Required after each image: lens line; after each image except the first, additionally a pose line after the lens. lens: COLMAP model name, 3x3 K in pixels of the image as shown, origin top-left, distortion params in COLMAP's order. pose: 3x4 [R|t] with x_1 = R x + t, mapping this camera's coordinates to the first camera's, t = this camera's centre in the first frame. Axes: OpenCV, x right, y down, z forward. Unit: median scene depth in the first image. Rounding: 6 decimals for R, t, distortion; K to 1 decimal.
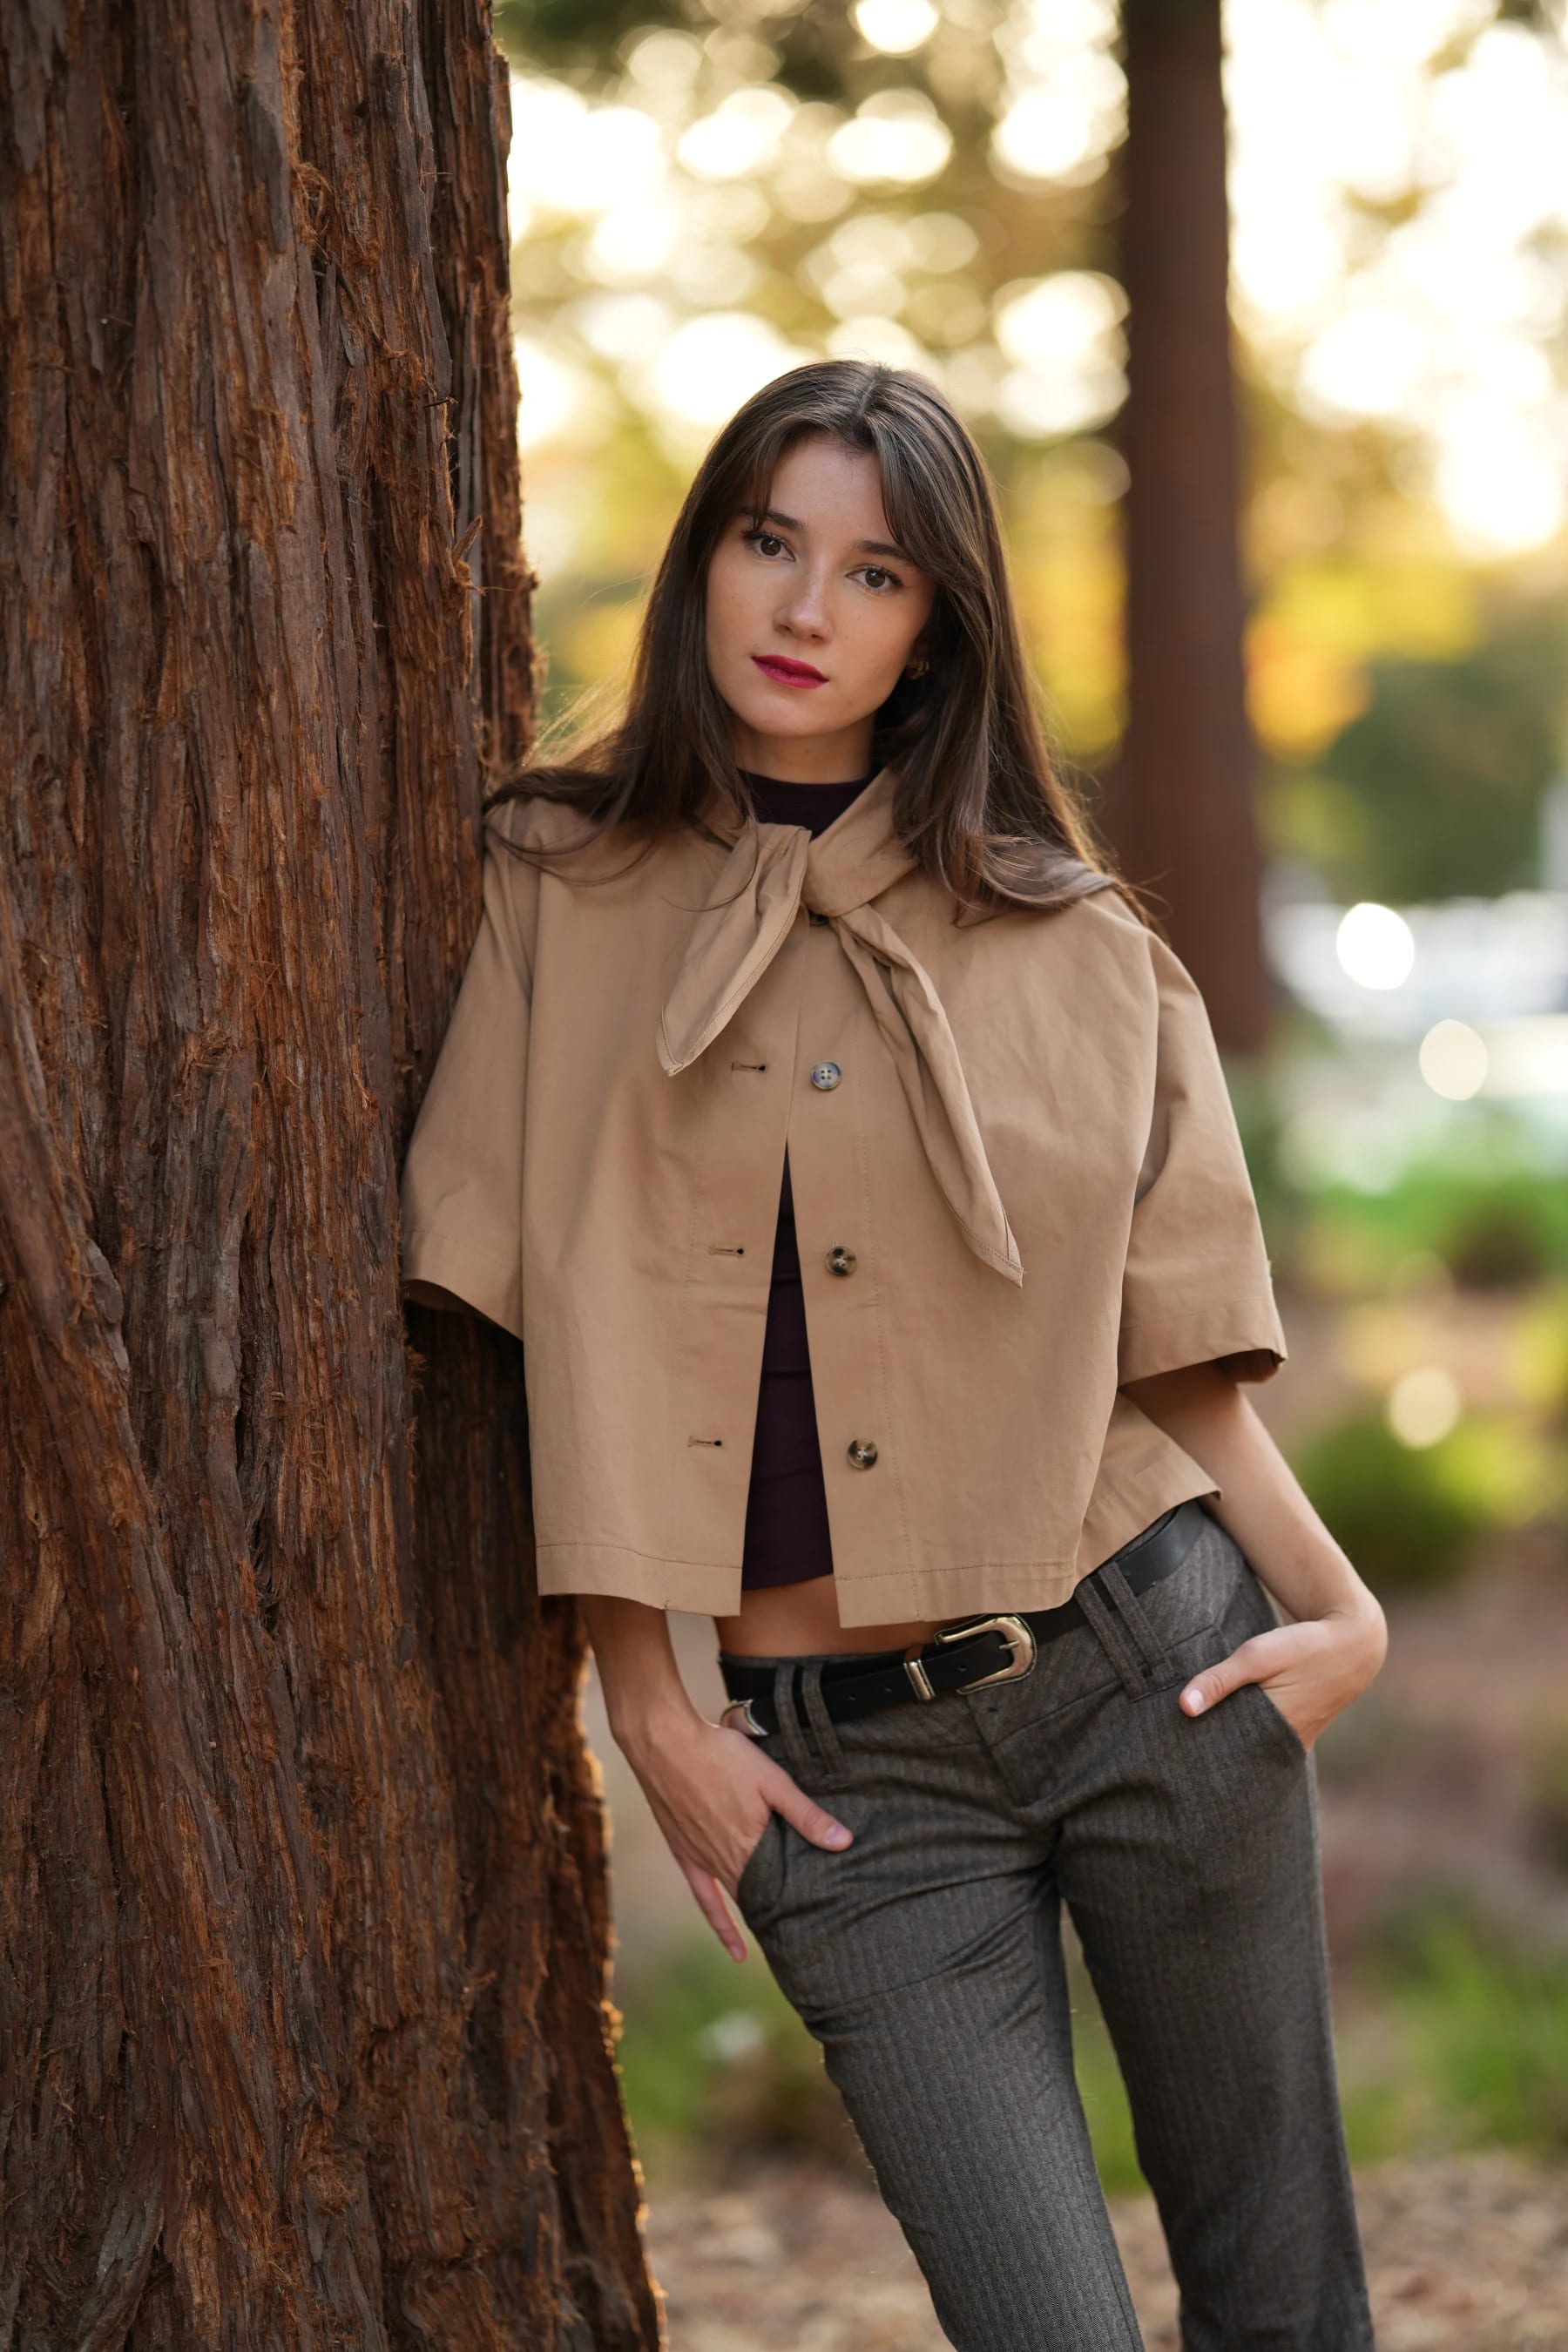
lens RADIAL K [[5960.8, 0, 893.5], [0, 5960.8, 1214.3], [0, 0, 1]] dist [0.088337, 0.000000]
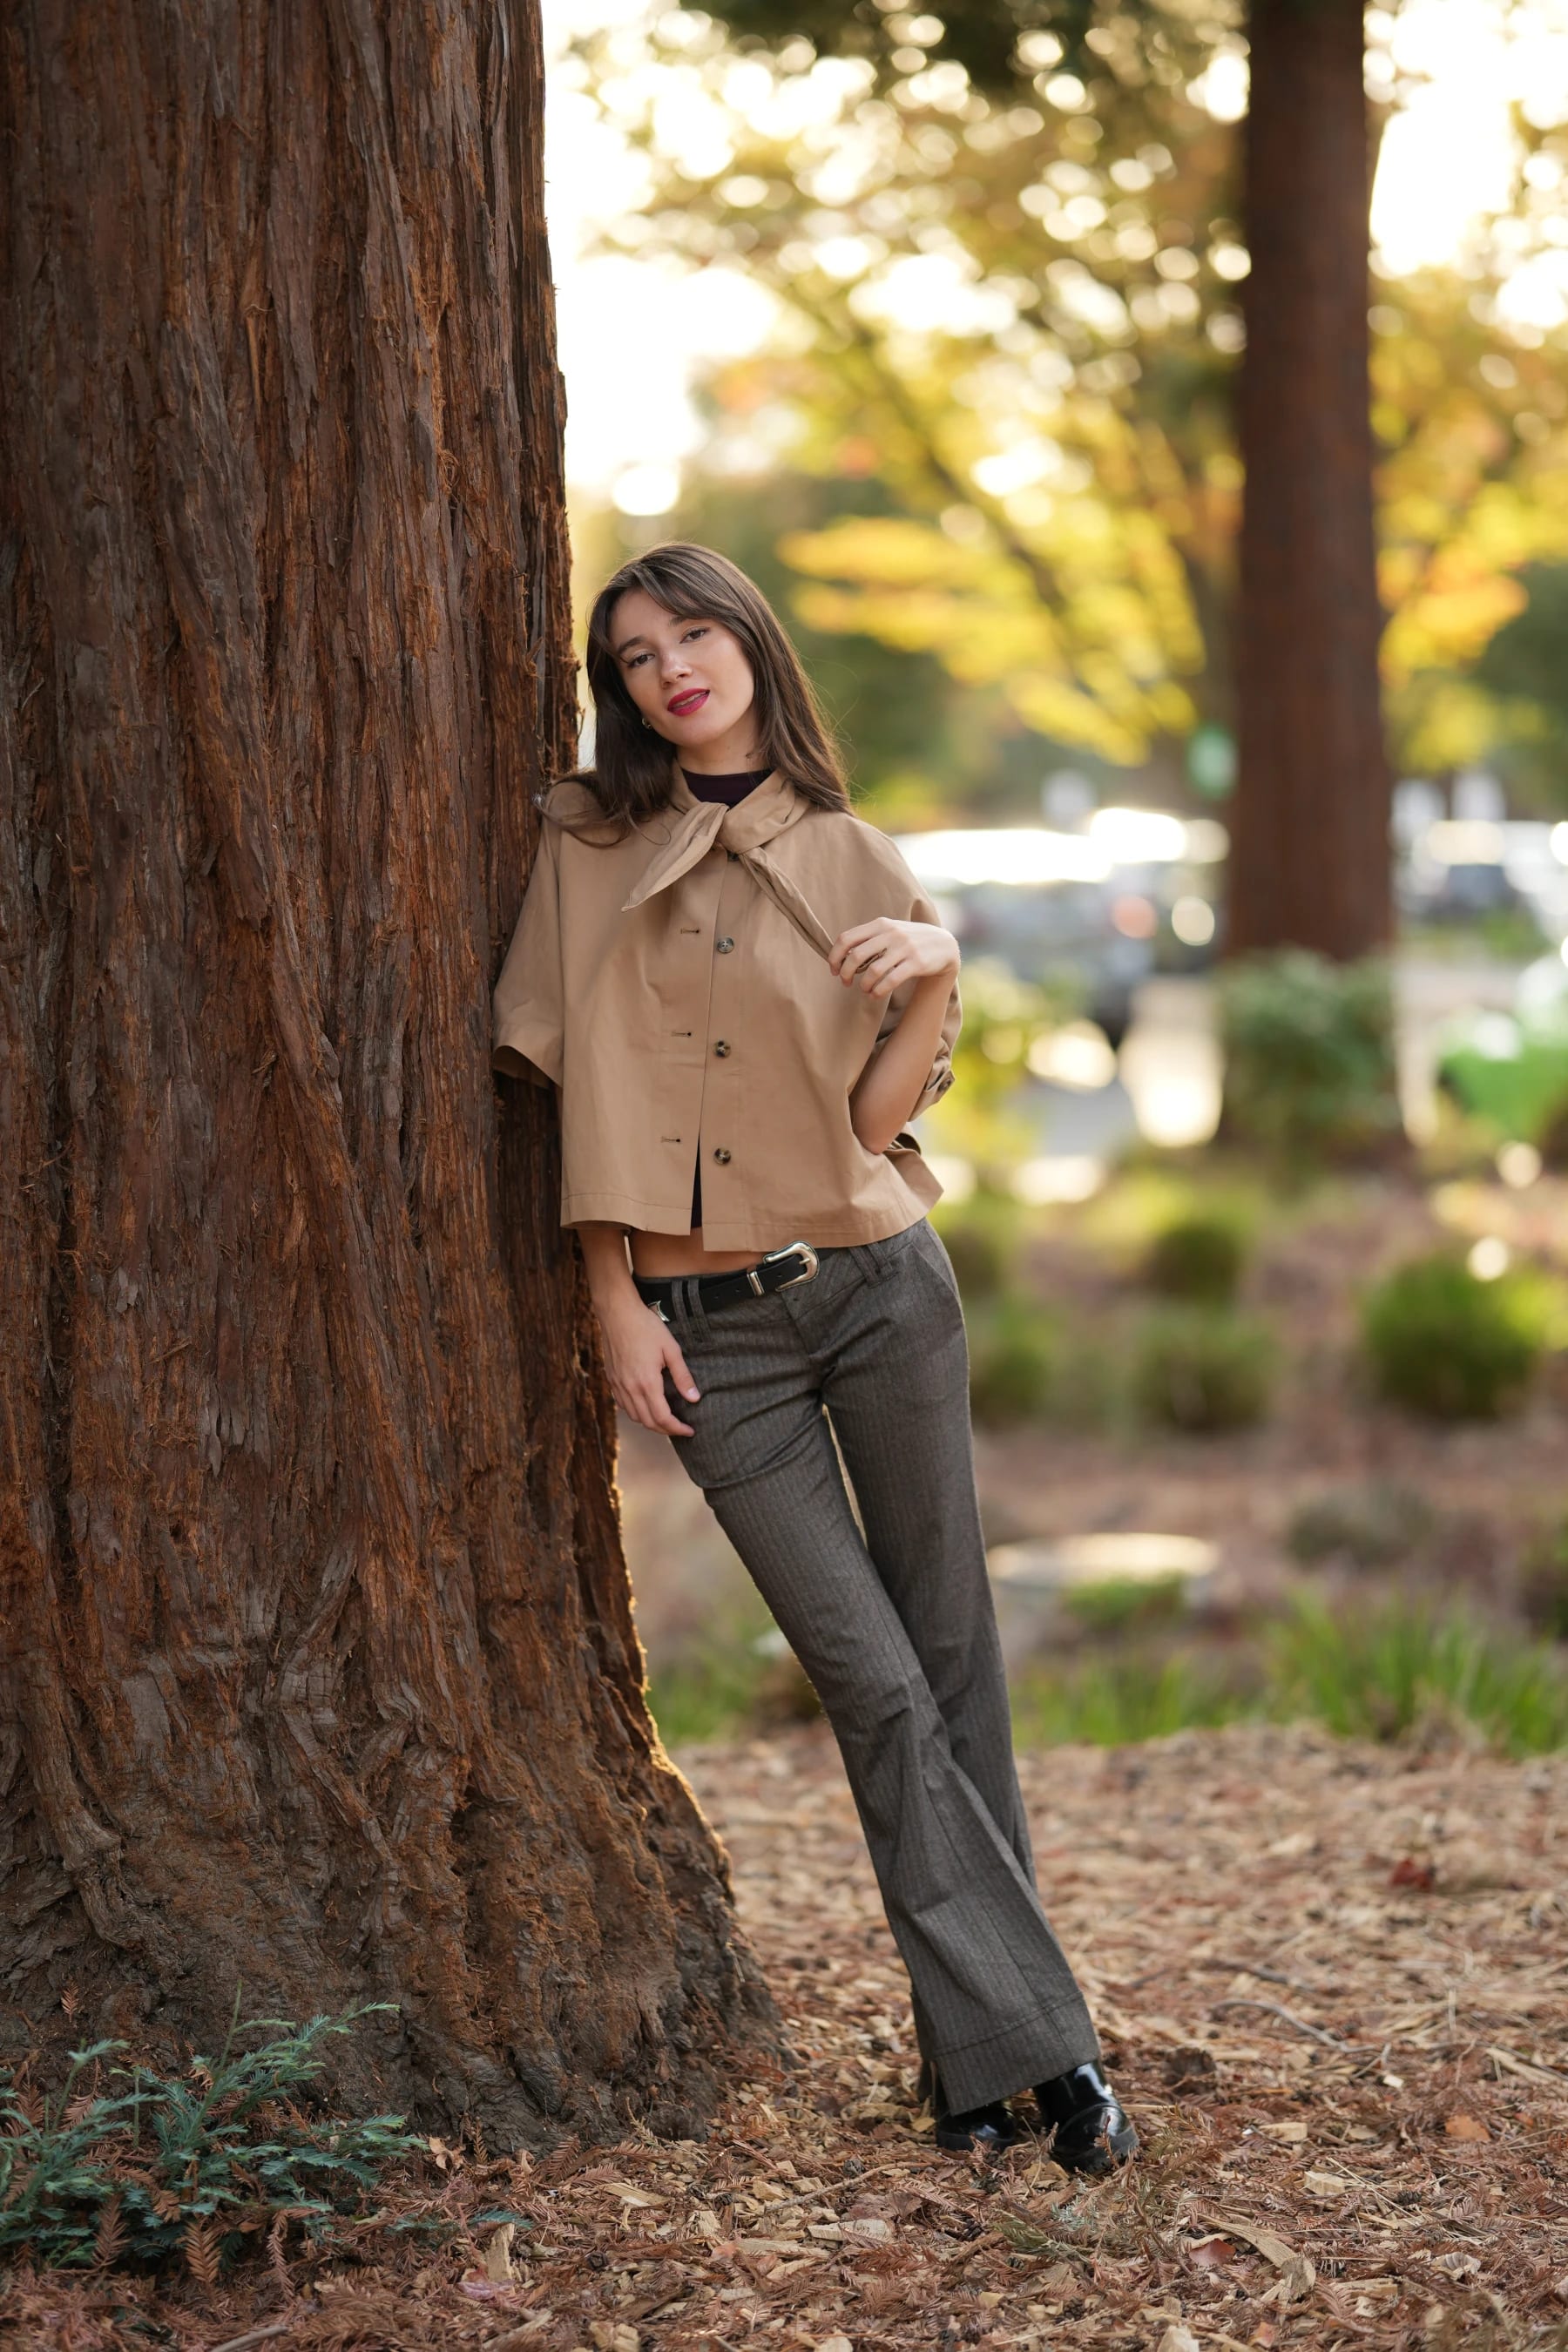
lens RADIAL K [[5960.8, 0, 785.2], [0, 5960.8, 1156.4], [0, 0, 1]] dist [0.088337, 0.000000]
pose [[0.998043, 0.012646, -0.061239, 0.122015], [-0.012057, 0.999878, 0.009976, 0.022195], [0.061358, -0.009218, 0.998073, -0.834495]]
